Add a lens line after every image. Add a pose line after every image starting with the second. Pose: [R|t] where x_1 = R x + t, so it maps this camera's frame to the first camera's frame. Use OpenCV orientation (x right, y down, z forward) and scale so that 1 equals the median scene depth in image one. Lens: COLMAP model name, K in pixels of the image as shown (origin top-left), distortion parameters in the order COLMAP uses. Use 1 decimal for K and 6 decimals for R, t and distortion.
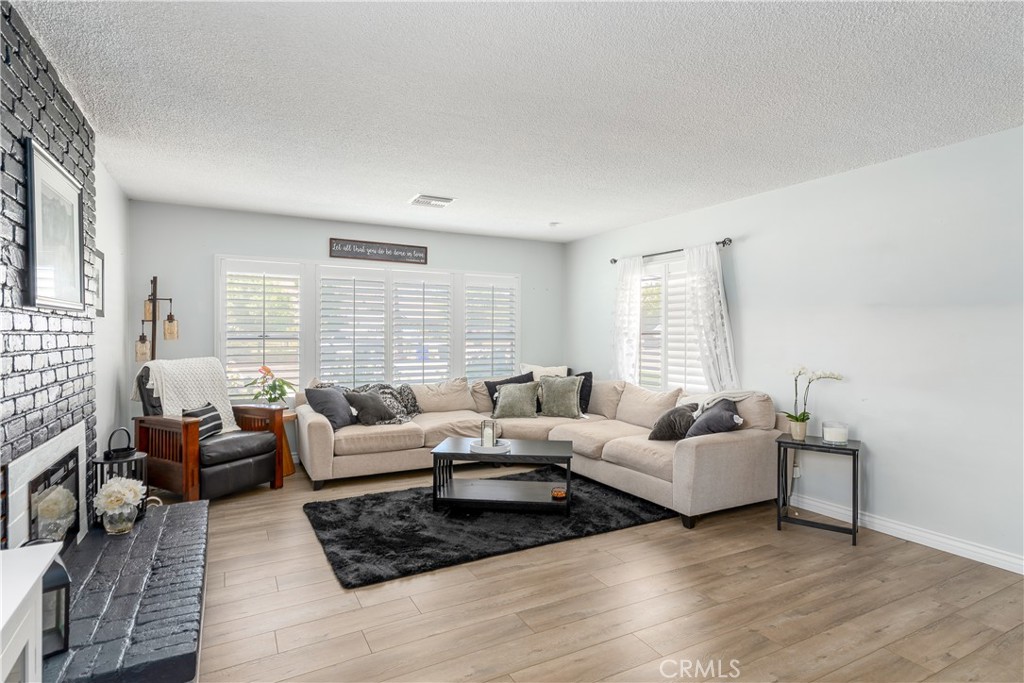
lens RADIAL K [[527.7, 0, 512.0], [0, 527.7, 341.5], [0, 0, 1]] dist [0.000338, 0.000768]
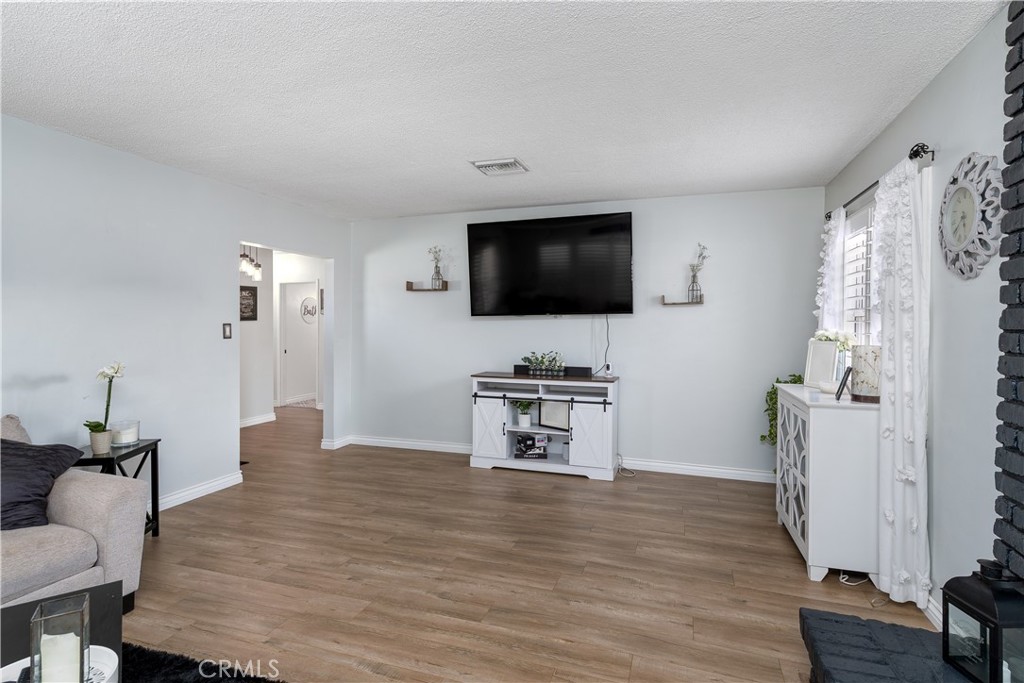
lens RADIAL K [[527.7, 0, 512.0], [0, 527.7, 341.5], [0, 0, 1]] dist [0.000338, 0.000768]
pose [[-0.685120, -0.030534, 0.727790, -0.477876], [0.002611, 0.999012, 0.044371, -0.021288], [-0.728426, 0.032299, -0.684363, 1.073977]]
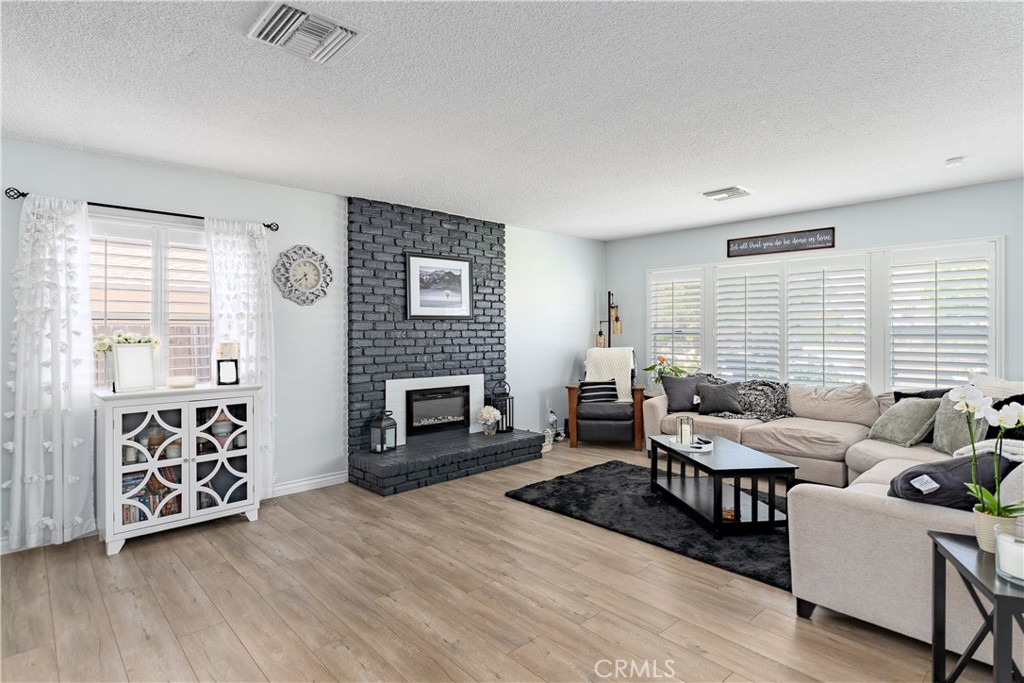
lens RADIAL K [[527.7, 0, 512.0], [0, 527.7, 341.5], [0, 0, 1]] dist [0.000338, 0.000768]
pose [[0.258203, 0.018210, -0.965919, 0.871049], [-0.009877, 0.999820, 0.016208, -0.004980], [0.966040, 0.005356, 0.258337, 0.457583]]
